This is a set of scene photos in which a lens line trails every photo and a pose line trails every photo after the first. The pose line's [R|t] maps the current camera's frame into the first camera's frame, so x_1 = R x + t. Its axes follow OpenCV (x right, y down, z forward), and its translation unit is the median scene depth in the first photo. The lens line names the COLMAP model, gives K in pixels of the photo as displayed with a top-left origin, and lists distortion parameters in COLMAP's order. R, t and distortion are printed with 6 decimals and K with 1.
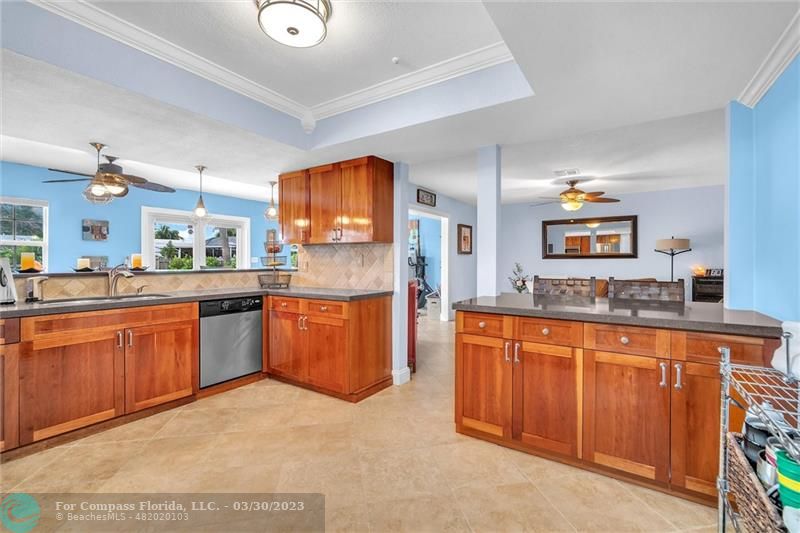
lens RADIAL K [[347.2, 0, 400.3], [0, 347.2, 263.3], [0, 0, 1]] dist [-0.002804, 0.000372]
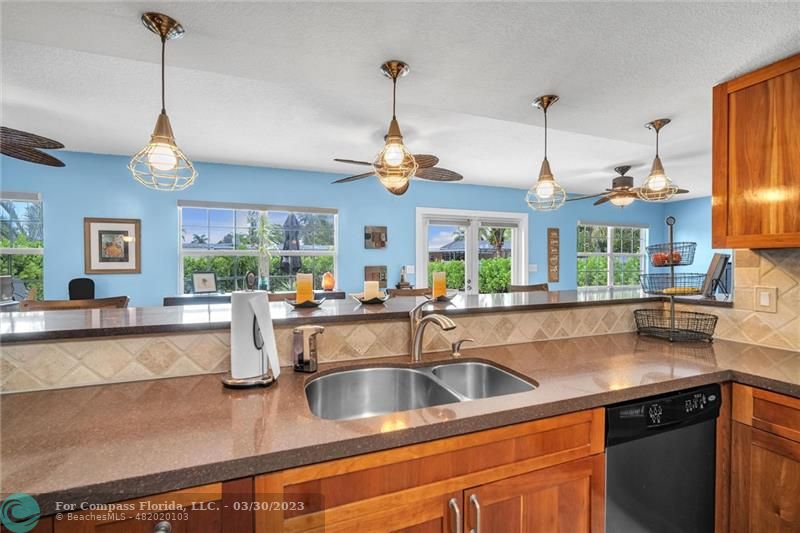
lens RADIAL K [[347.2, 0, 400.3], [0, 347.2, 263.3], [0, 0, 1]] dist [-0.002804, 0.000372]
pose [[0.807866, -0.000973, -0.589366, -0.441184], [-0.002490, 0.999984, -0.005063, -0.035665], [0.589361, 0.005558, 0.807851, 0.461032]]
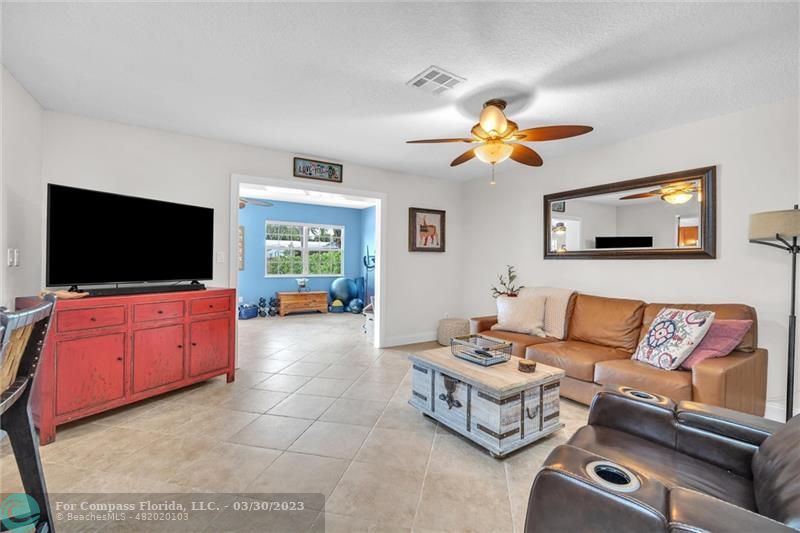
lens RADIAL K [[354.3, 0, 400.5], [0, 354.3, 261.5], [0, 0, 1]] dist [-0.000561, 0.000067]
pose [[0.916683, 0.009128, -0.399512, 0.886452], [-0.012426, 0.999907, -0.005666, -0.004766], [0.399423, 0.010158, 0.916711, 0.717957]]
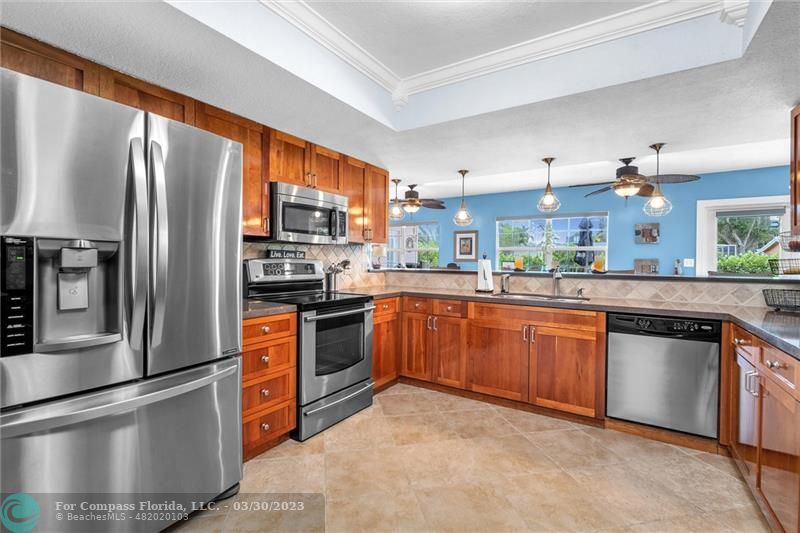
lens RADIAL K [[364.4, 0, 400.1], [0, 364.4, 264.0], [0, 0, 1]] dist [0.000519, -0.000055]
pose [[0.021566, 0.009284, -0.999724, 0.238326], [-0.019163, 0.999777, 0.008871, -0.003835], [0.999584, 0.018967, 0.021739, 0.393173]]
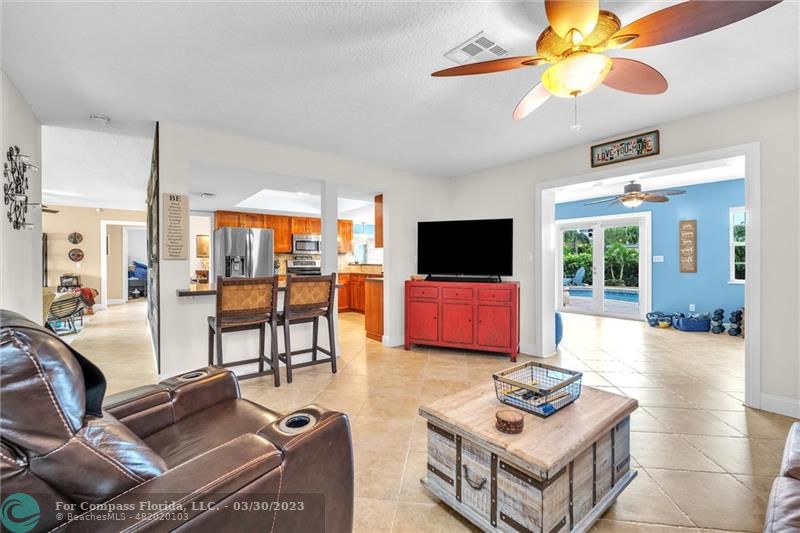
lens RADIAL K [[347.2, 0, 400.3], [0, 347.2, 263.3], [0, 0, 1]] dist [-0.002804, 0.000372]
pose [[-0.324227, 0.006126, -0.945960, 1.274573], [-0.007941, 0.999926, 0.009198, -0.004846], [0.945946, 0.010494, -0.324154, 1.444899]]
